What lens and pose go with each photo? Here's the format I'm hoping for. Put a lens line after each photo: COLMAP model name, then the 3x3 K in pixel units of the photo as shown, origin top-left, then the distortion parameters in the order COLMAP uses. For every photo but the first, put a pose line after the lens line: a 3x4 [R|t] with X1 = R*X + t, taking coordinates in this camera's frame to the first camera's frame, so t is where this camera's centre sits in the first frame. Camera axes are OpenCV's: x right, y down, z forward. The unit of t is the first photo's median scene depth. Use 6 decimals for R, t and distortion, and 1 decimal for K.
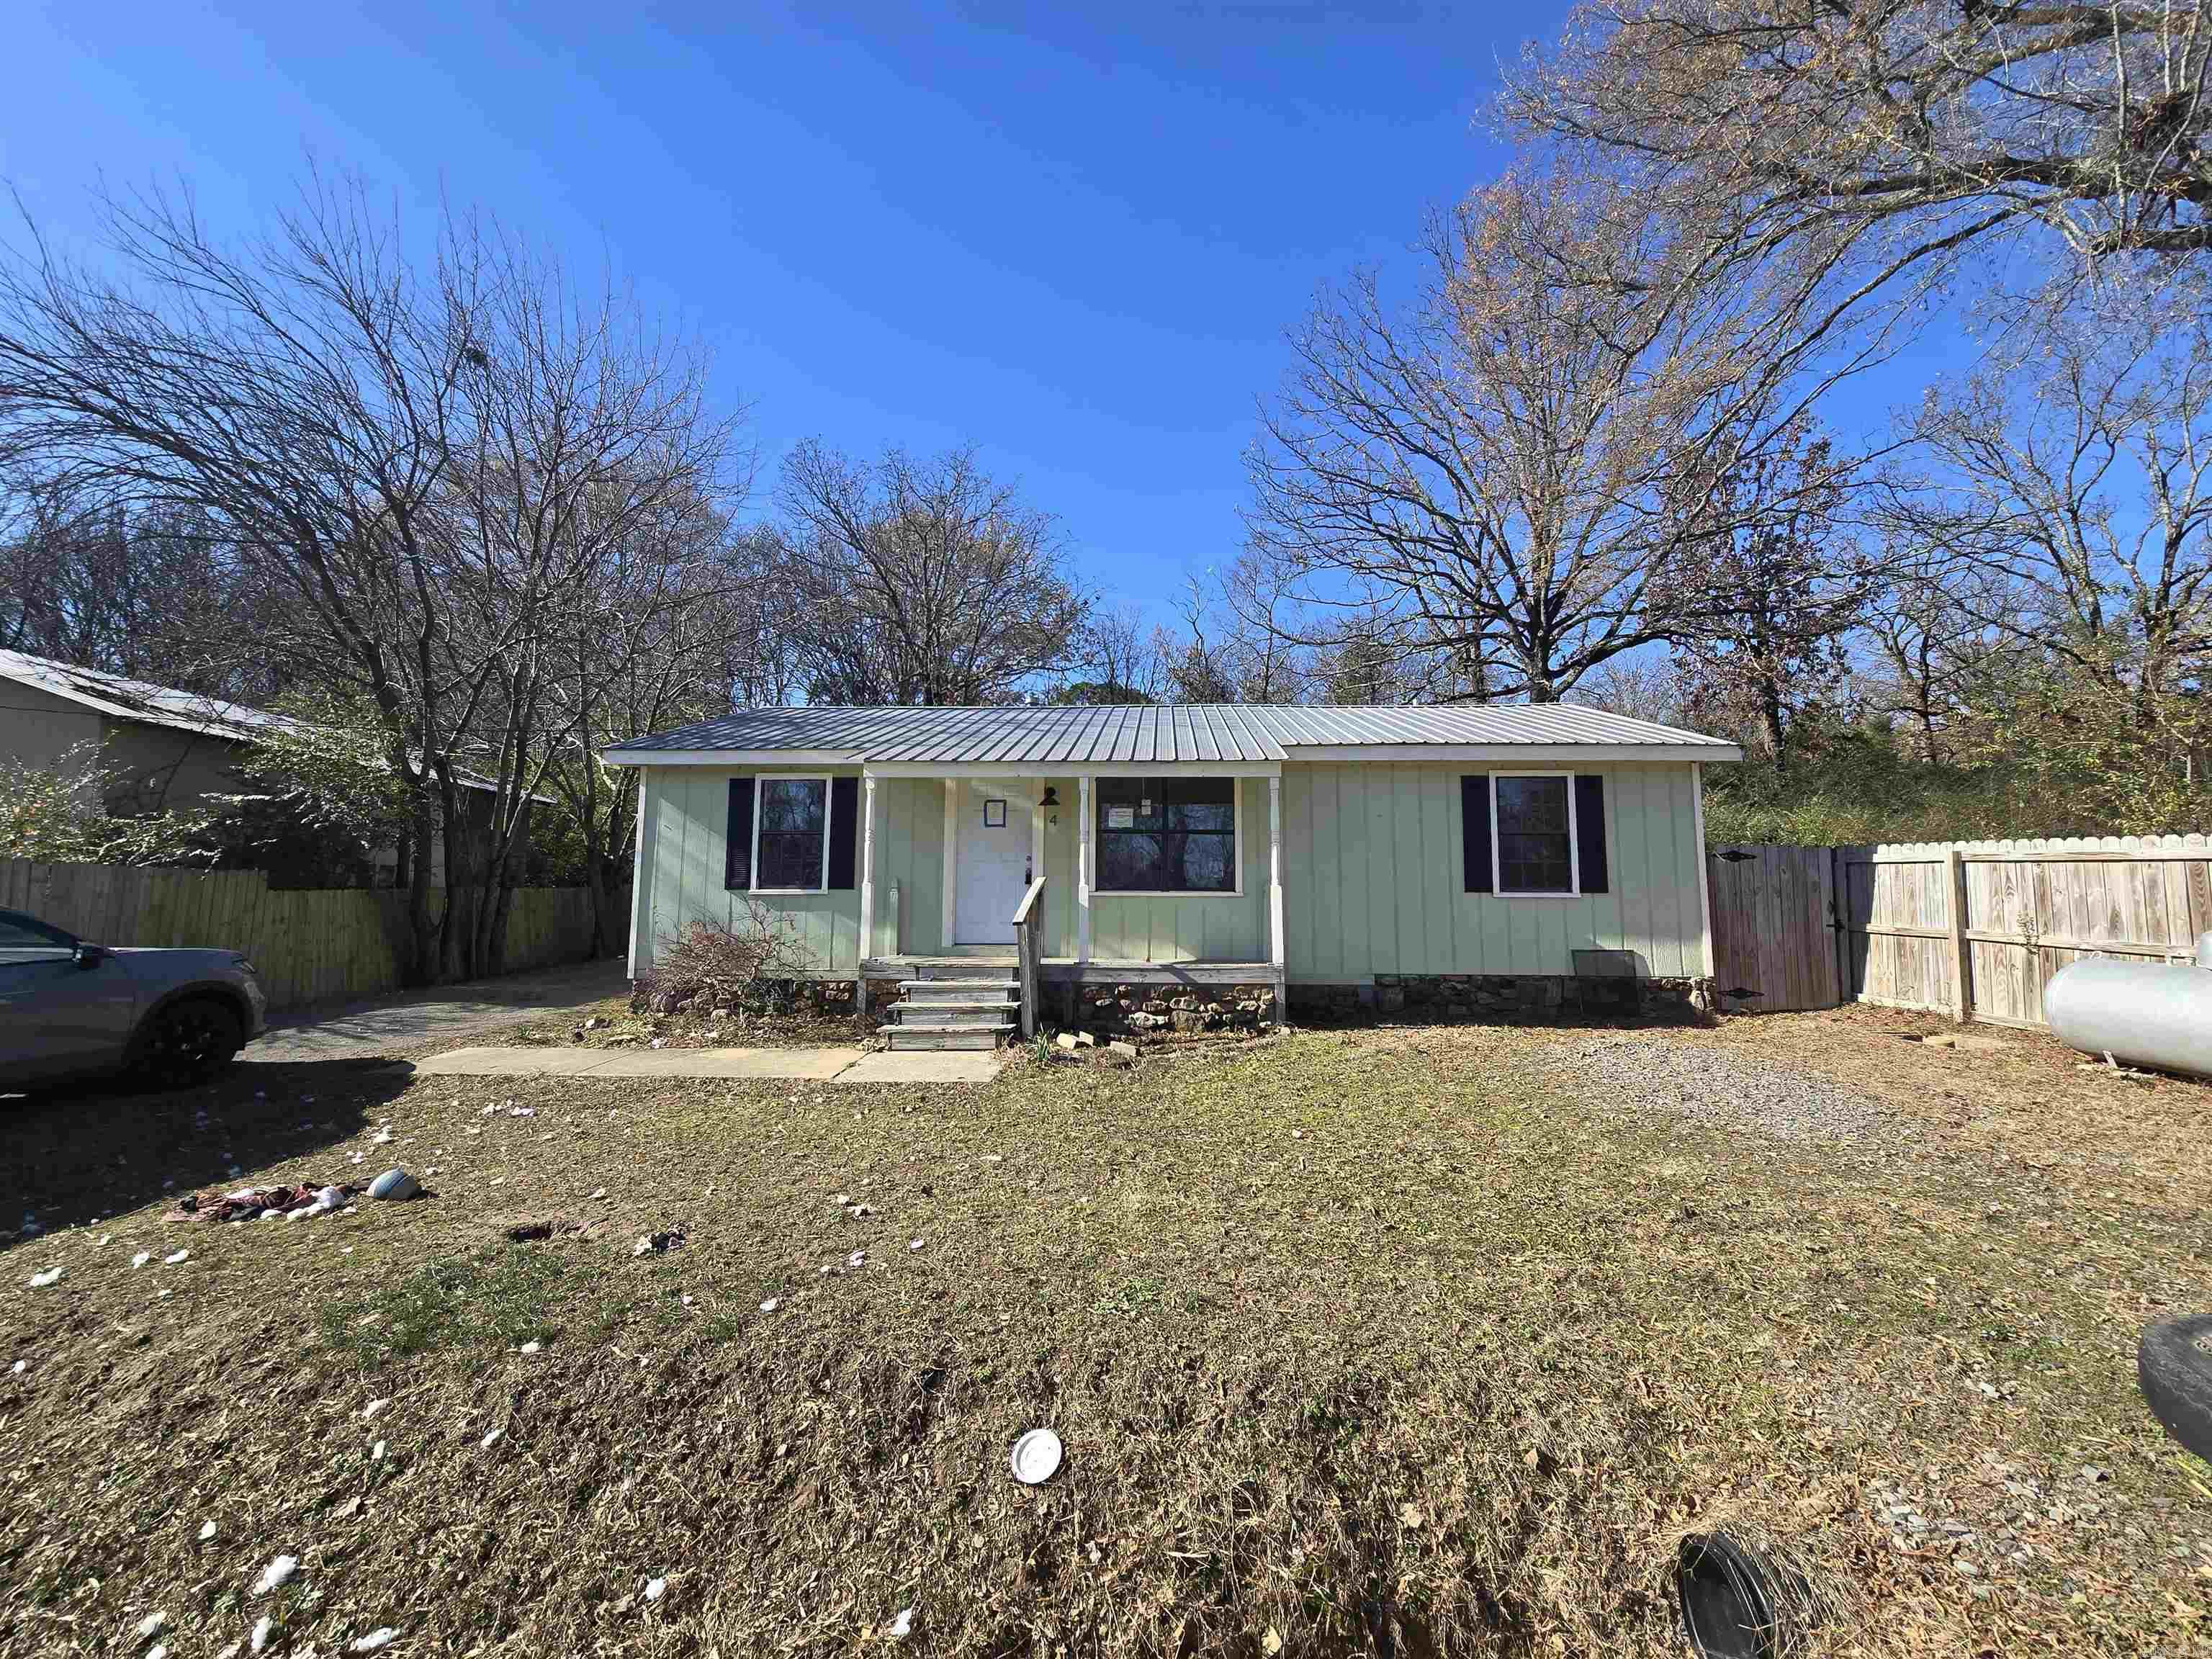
lens RADIAL K [[909.4, 0, 1105.9], [0, 909.4, 831.1], [0, 0, 1]] dist [-0.001555, -0.000755]
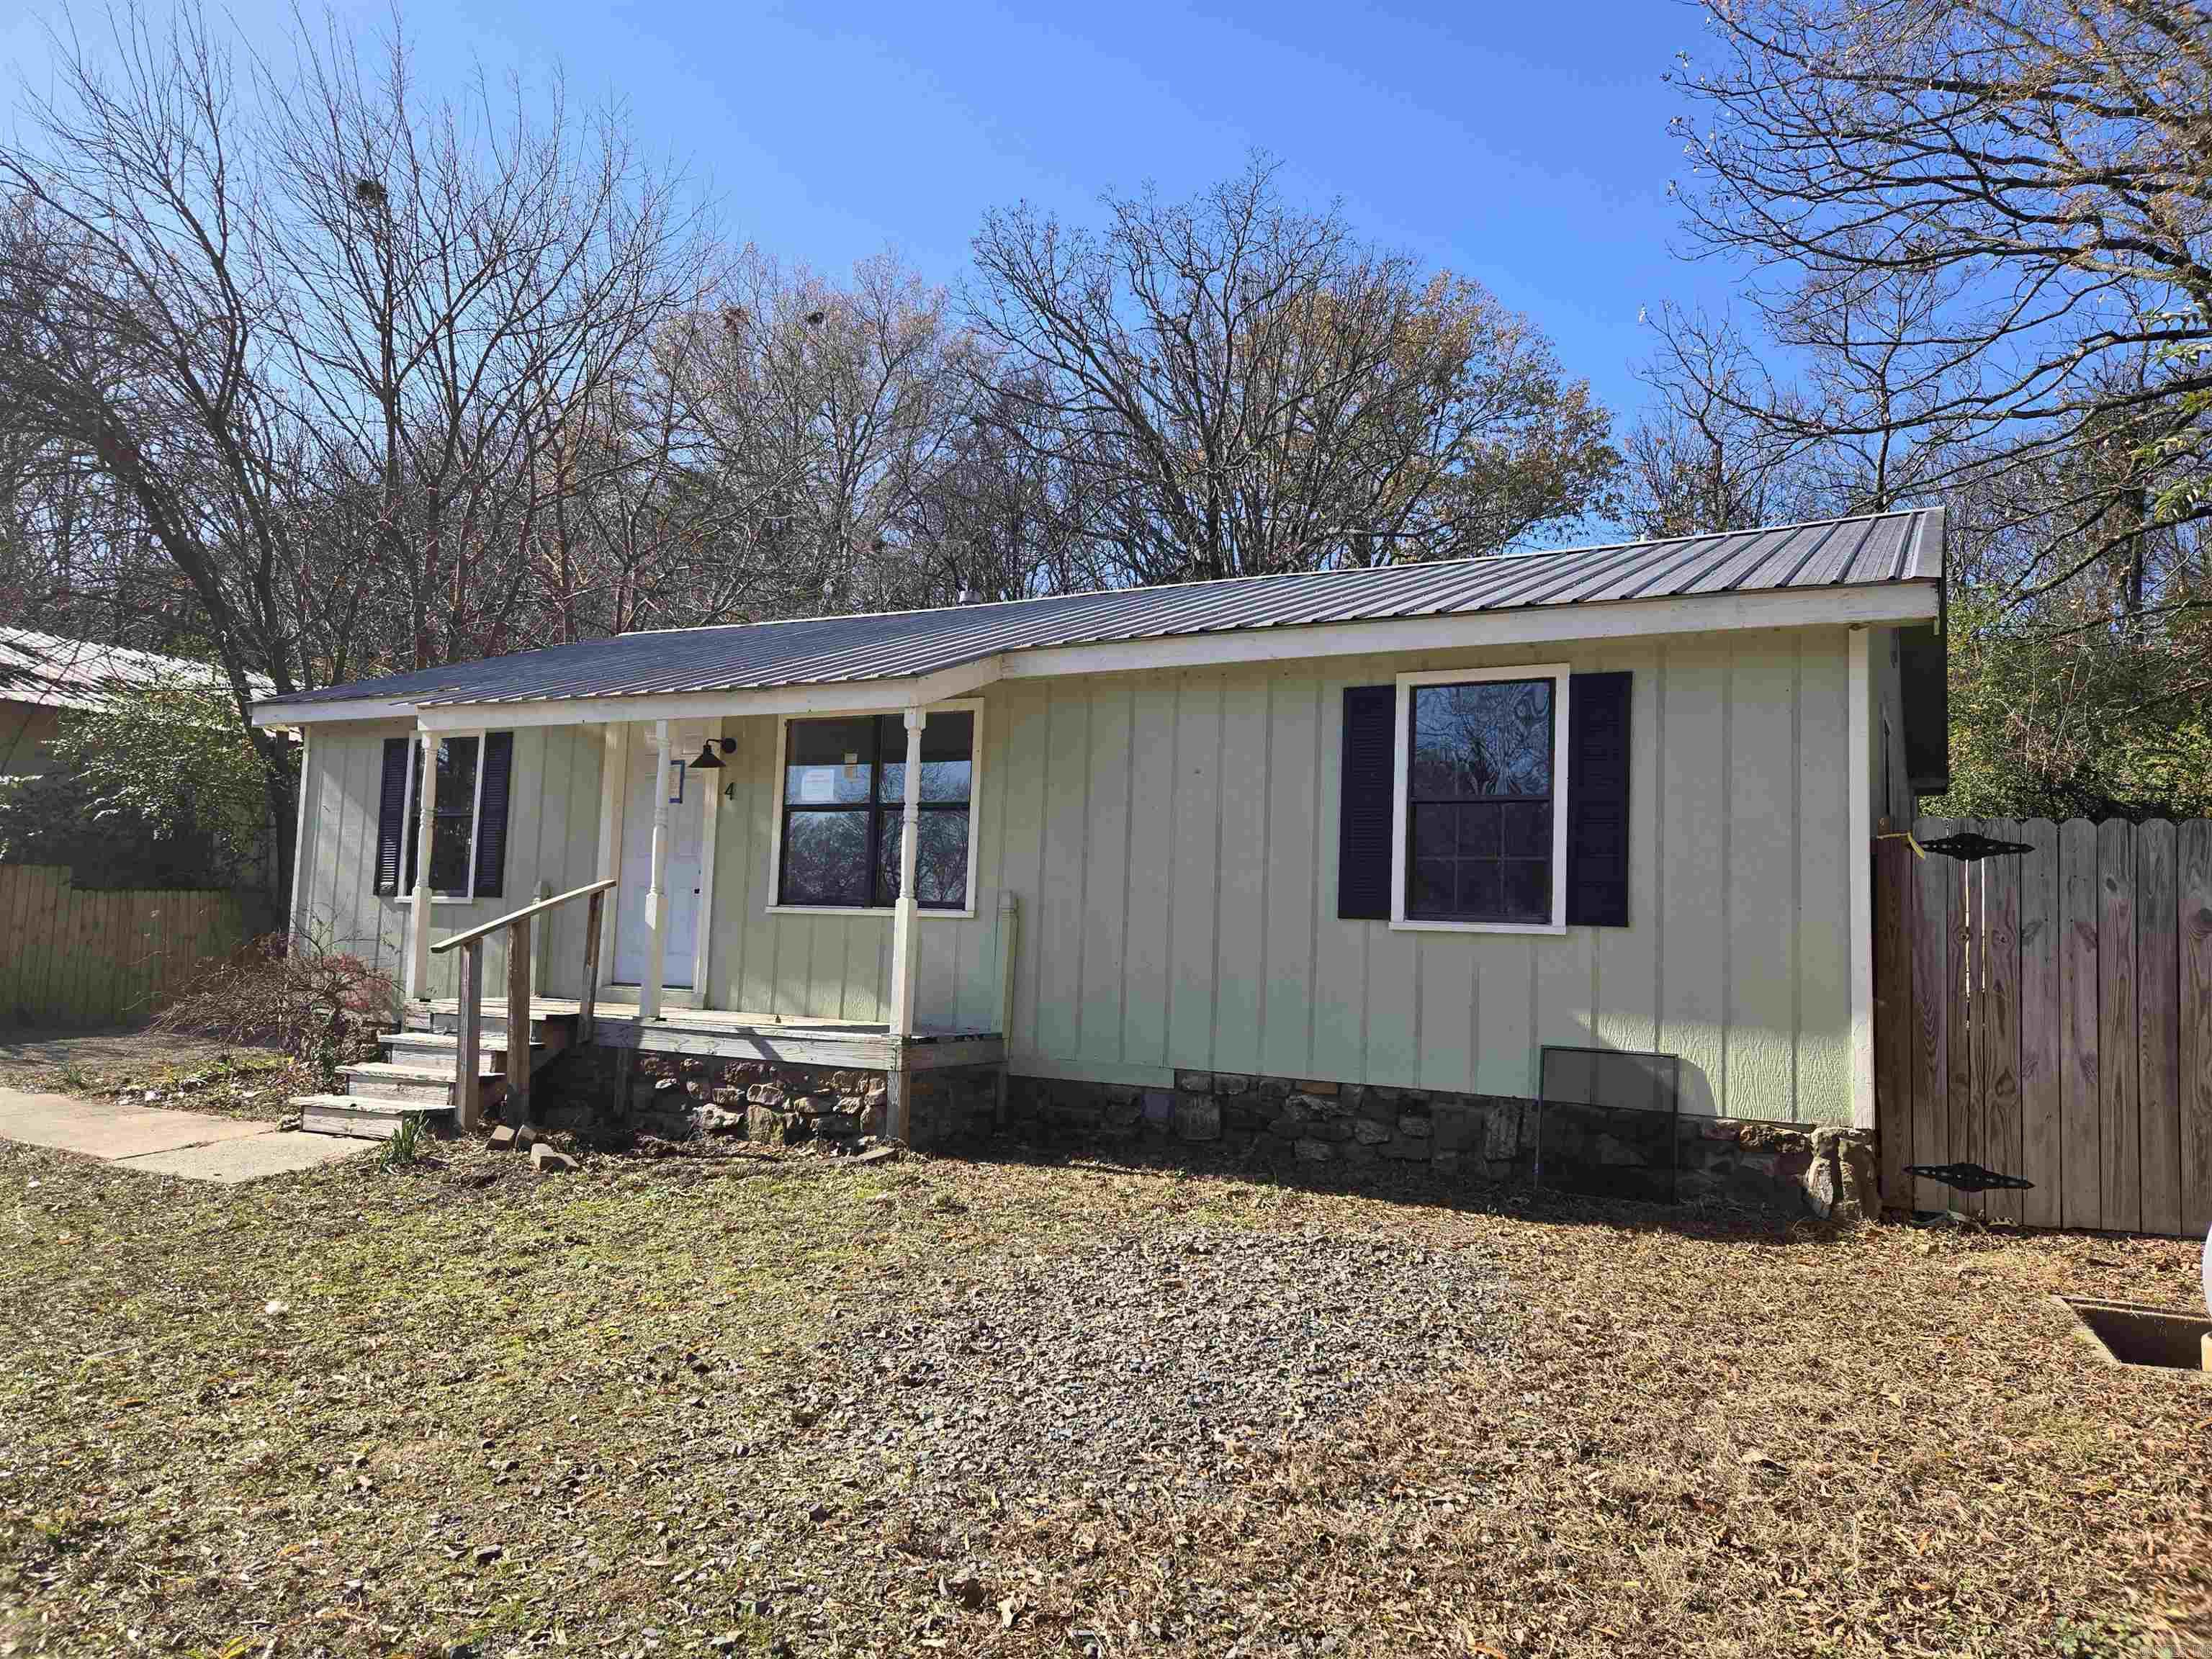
lens RADIAL K [[1485.5, 0, 1088.7], [0, 1485.5, 836.9], [0, 0, 1]] dist [0.073123, -0.053940]
pose [[0.896388, -0.003895, -0.443253, 0.653875], [0.009636, 0.999896, 0.010701, 0.012032], [0.443165, -0.013864, 0.896333, 0.205795]]
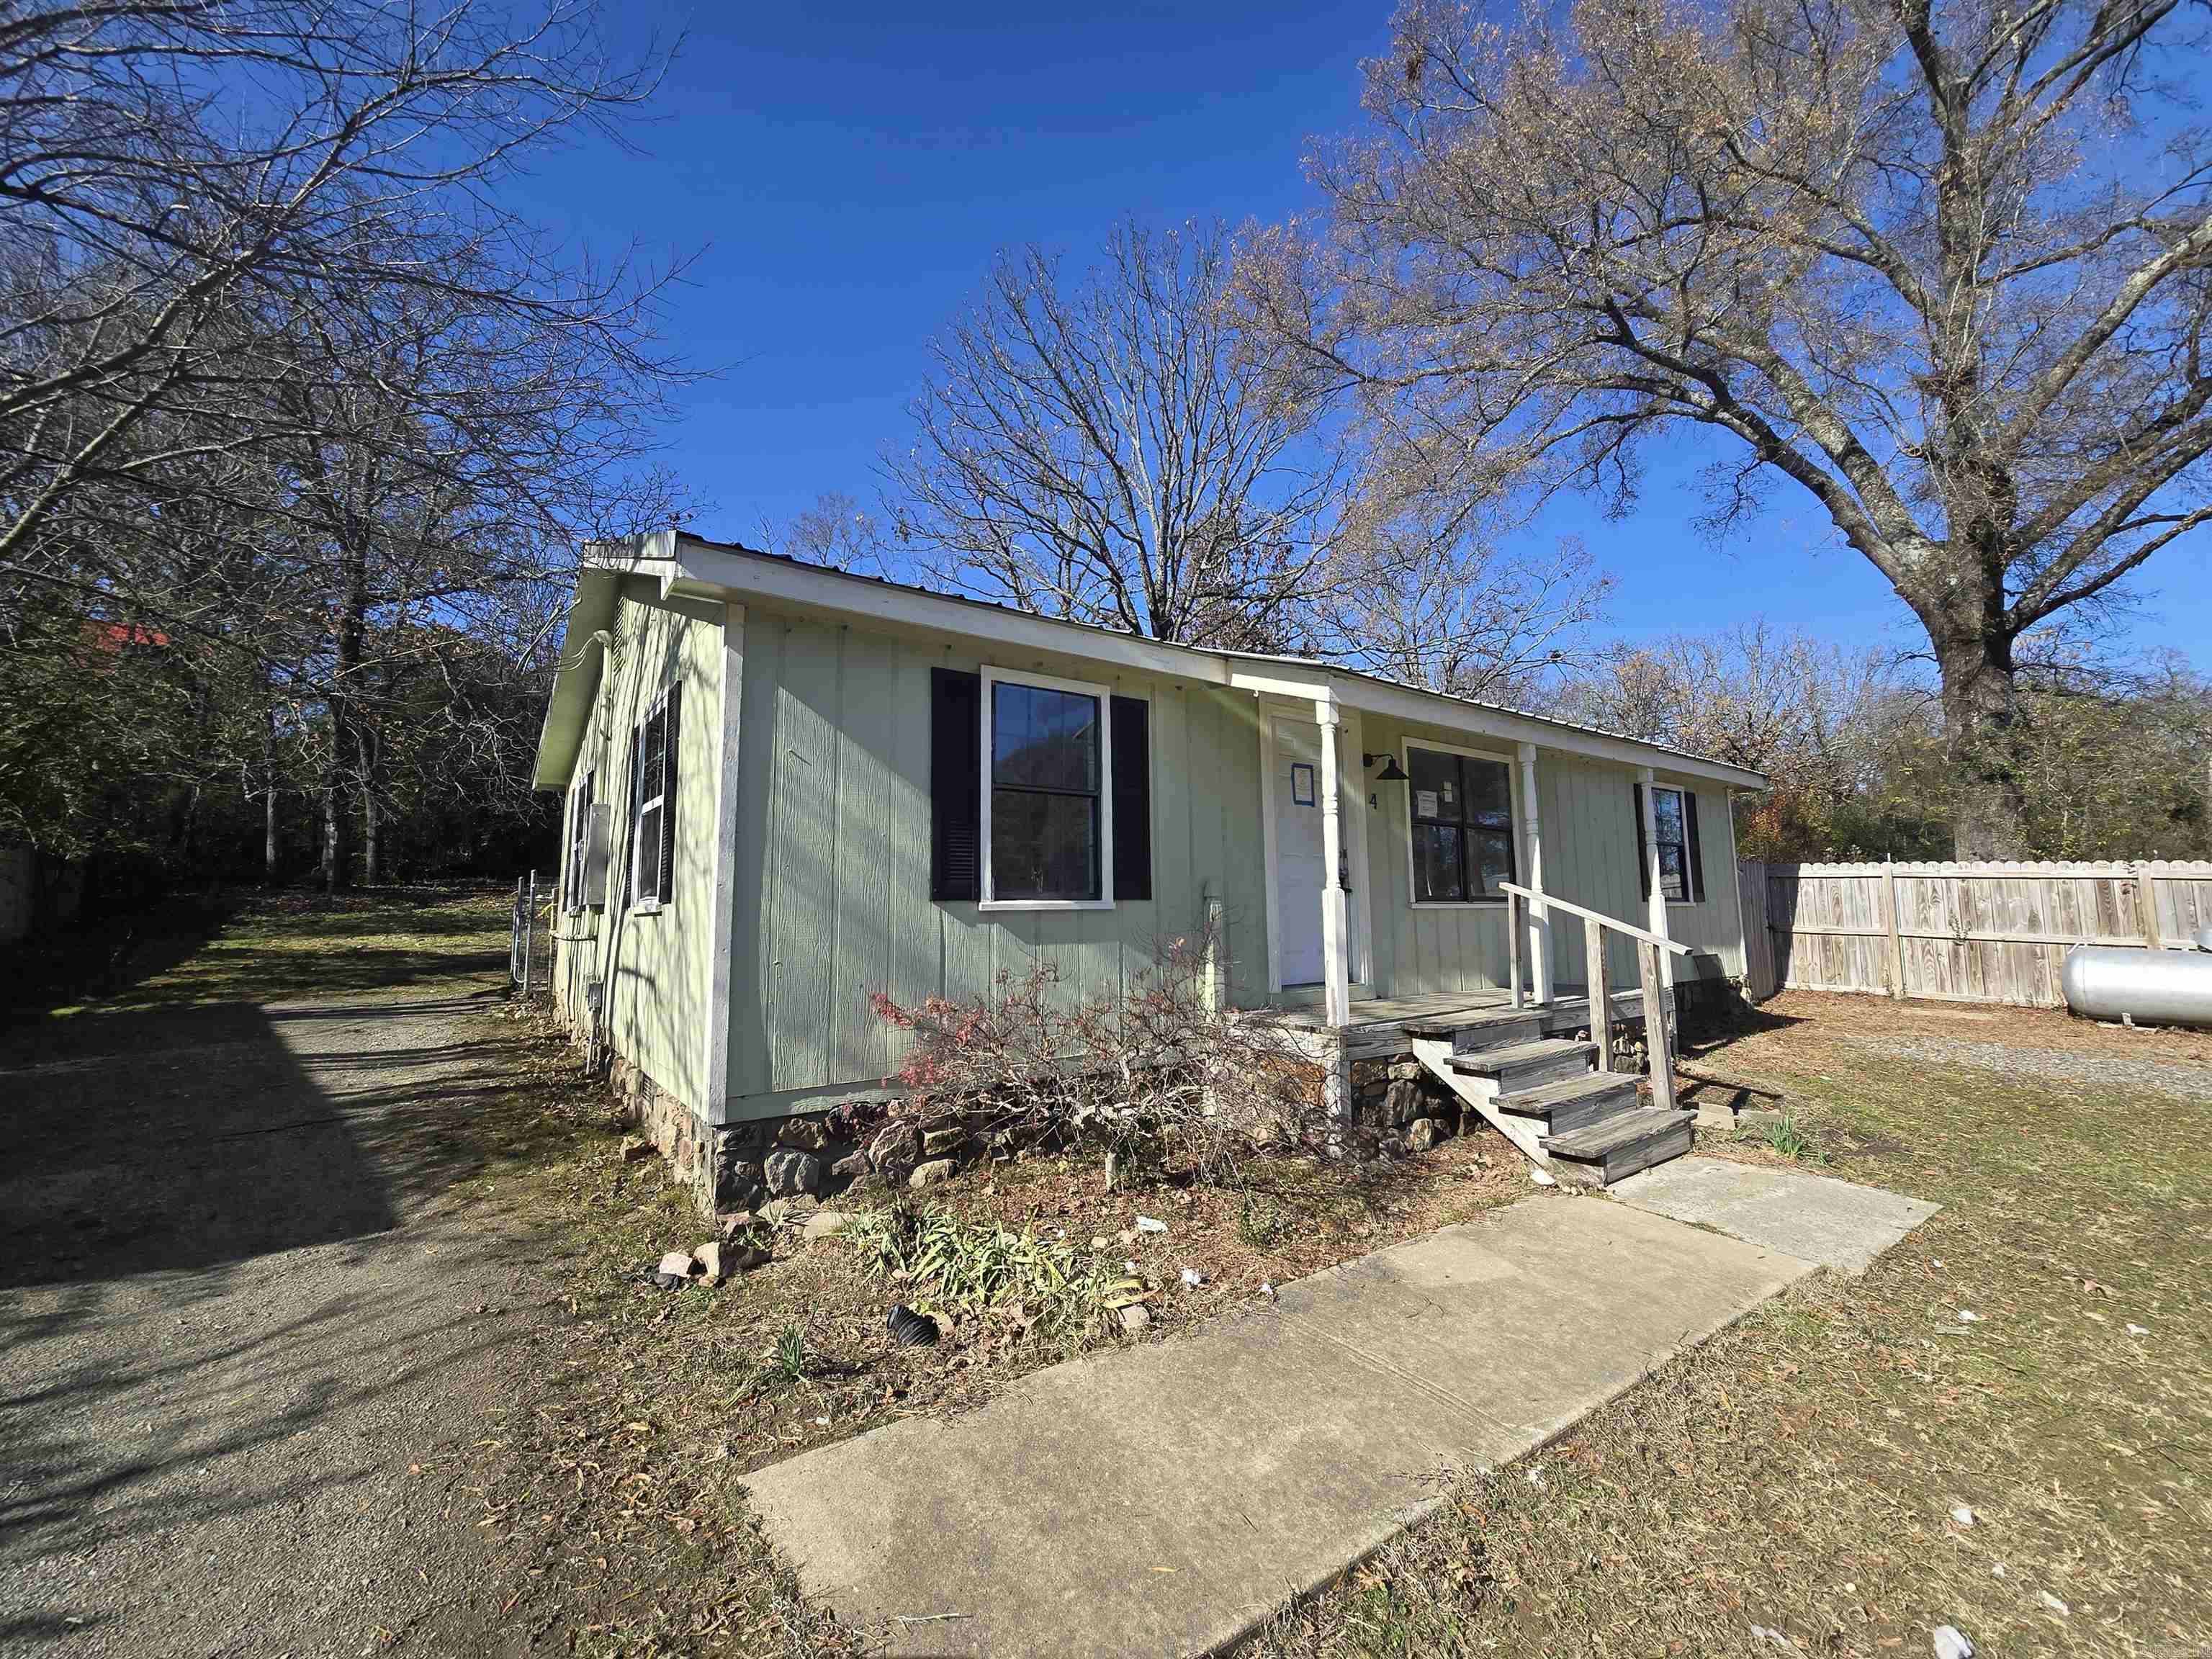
lens RADIAL K [[909.4, 0, 1115.6], [0, 909.4, 815.8], [0, 0, 1]] dist [-0.001555, -0.000755]
pose [[0.769484, 0.056970, 0.636120, -0.695744], [-0.040714, 0.998363, -0.040162, 0.038686], [-0.637367, 0.005005, 0.770544, 0.624028]]
